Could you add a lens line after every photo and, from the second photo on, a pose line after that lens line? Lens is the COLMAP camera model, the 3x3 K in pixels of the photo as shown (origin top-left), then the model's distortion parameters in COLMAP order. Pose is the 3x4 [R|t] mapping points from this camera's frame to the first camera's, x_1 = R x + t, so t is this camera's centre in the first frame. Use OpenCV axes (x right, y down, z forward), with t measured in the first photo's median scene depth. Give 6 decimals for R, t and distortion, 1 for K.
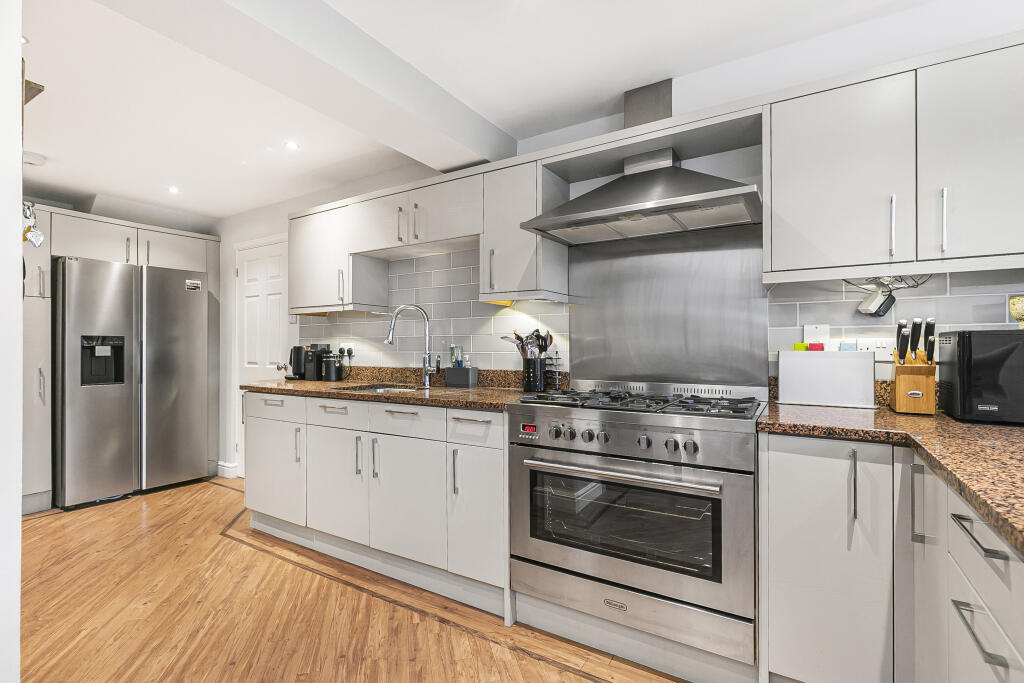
lens RADIAL K [[462.2, 0, 509.7], [0, 462.2, 346.3], [0, 0, 1]] dist [-0.009454, 0.001753]
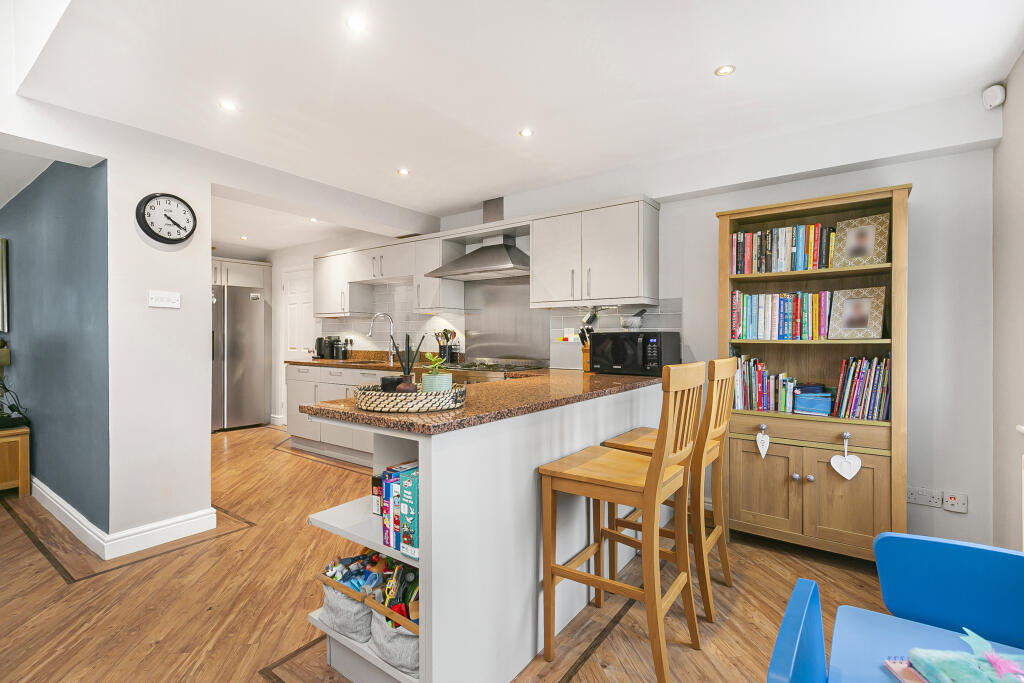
lens RADIAL K [[462.2, 0, 517.1], [0, 462.2, 338.4], [0, 0, 1]] dist [-0.009454, 0.001753]
pose [[0.997704, 0.003816, -0.067621, 0.370508], [-0.003635, 0.999989, 0.002799, -0.004805], [0.067631, -0.002547, 0.997707, -0.612365]]
